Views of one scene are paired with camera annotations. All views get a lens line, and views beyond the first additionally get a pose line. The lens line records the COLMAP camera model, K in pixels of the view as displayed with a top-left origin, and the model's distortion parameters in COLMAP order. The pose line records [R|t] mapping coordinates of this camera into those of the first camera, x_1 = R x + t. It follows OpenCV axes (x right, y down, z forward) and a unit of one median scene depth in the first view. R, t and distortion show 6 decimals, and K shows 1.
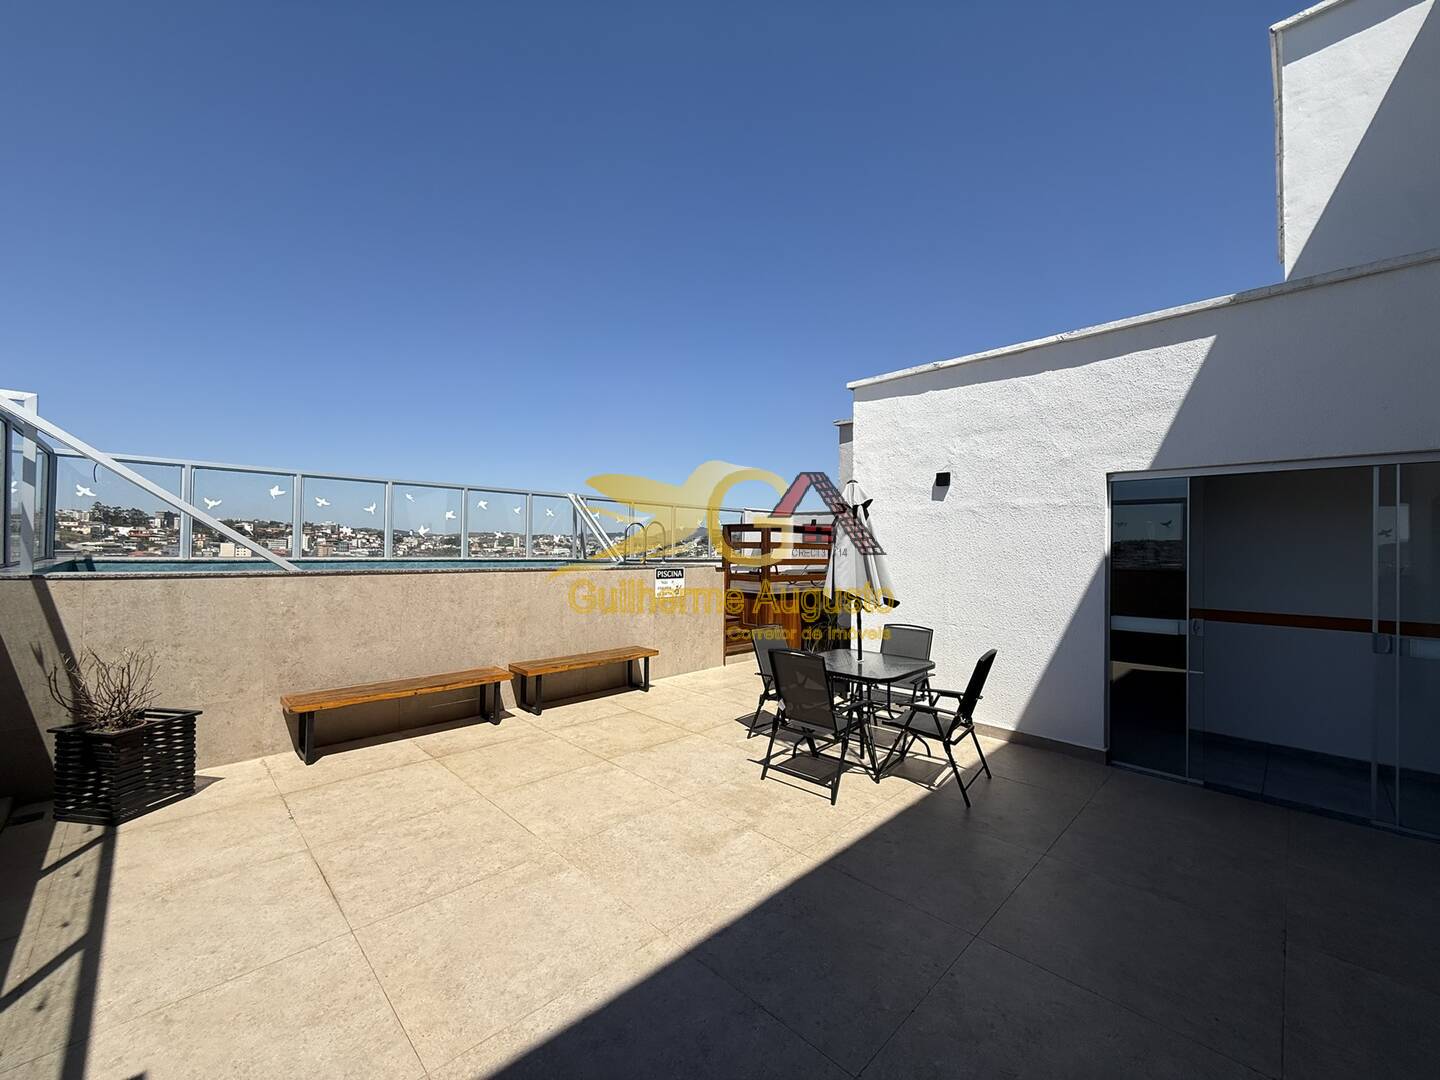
lens RADIAL K [[570.5, 0, 727.0], [0, 570.5, 542.0], [0, 0, 1]] dist [-0.001147, 0.000040]
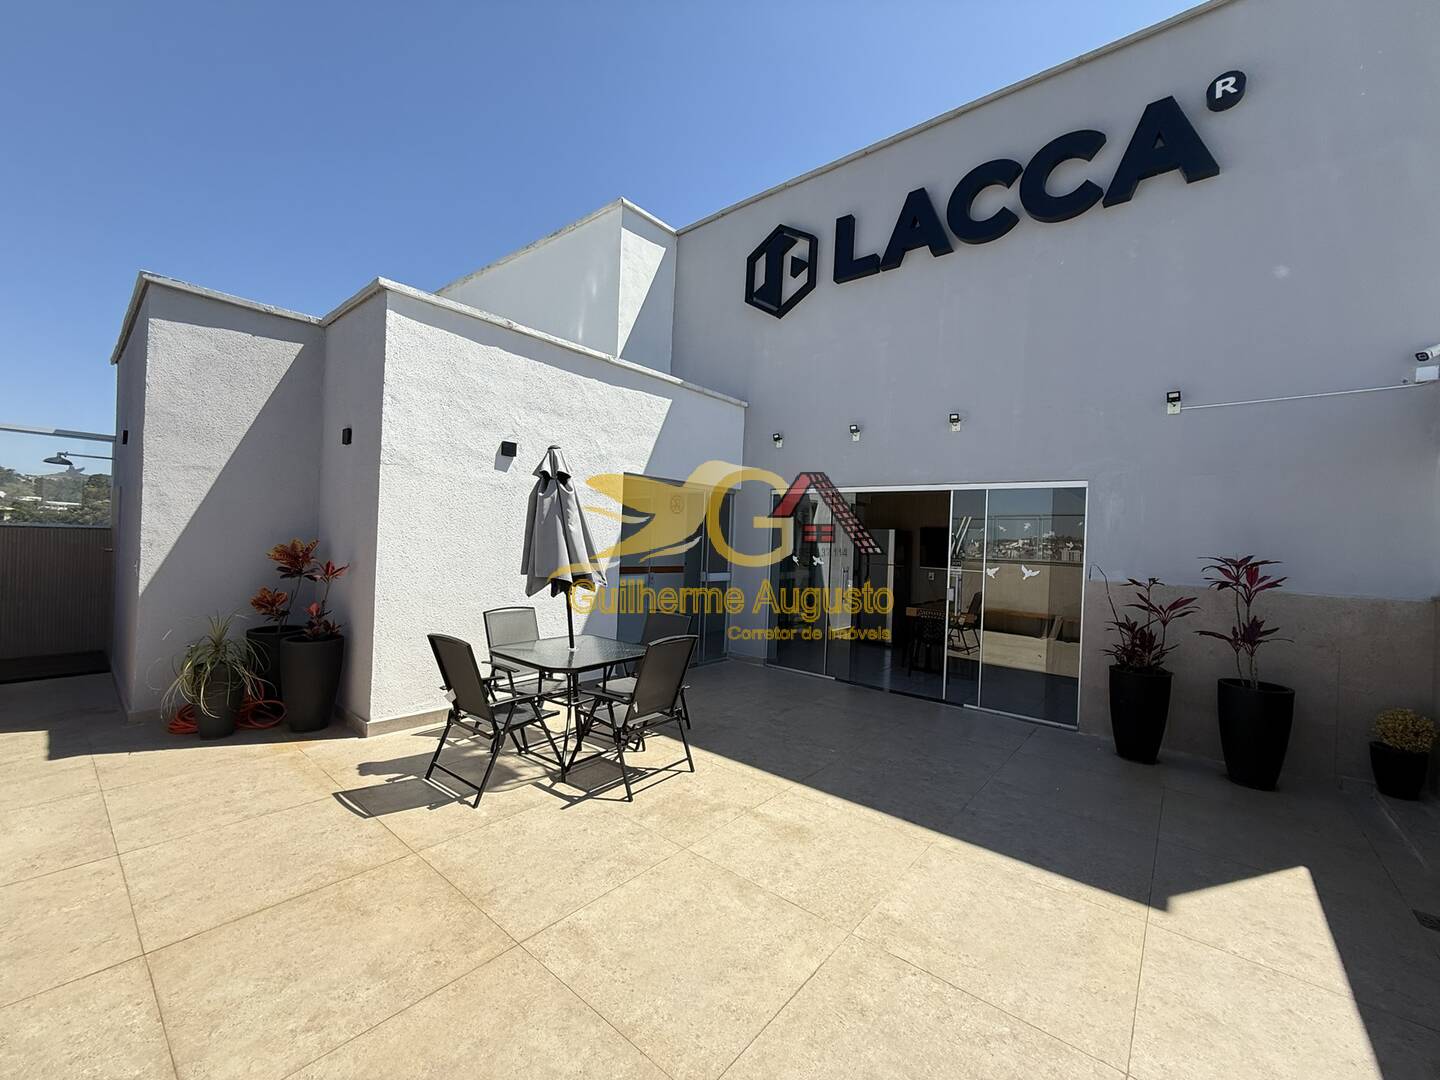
lens RADIAL K [[570.5, 0, 727.0], [0, 570.5, 542.0], [0, 0, 1]] dist [-0.001147, 0.000040]
pose [[-0.093155, -0.021143, 0.995427, -0.743463], [-0.050958, 0.998565, 0.016440, 0.011390], [-0.994347, -0.049193, -0.094099, 0.907250]]
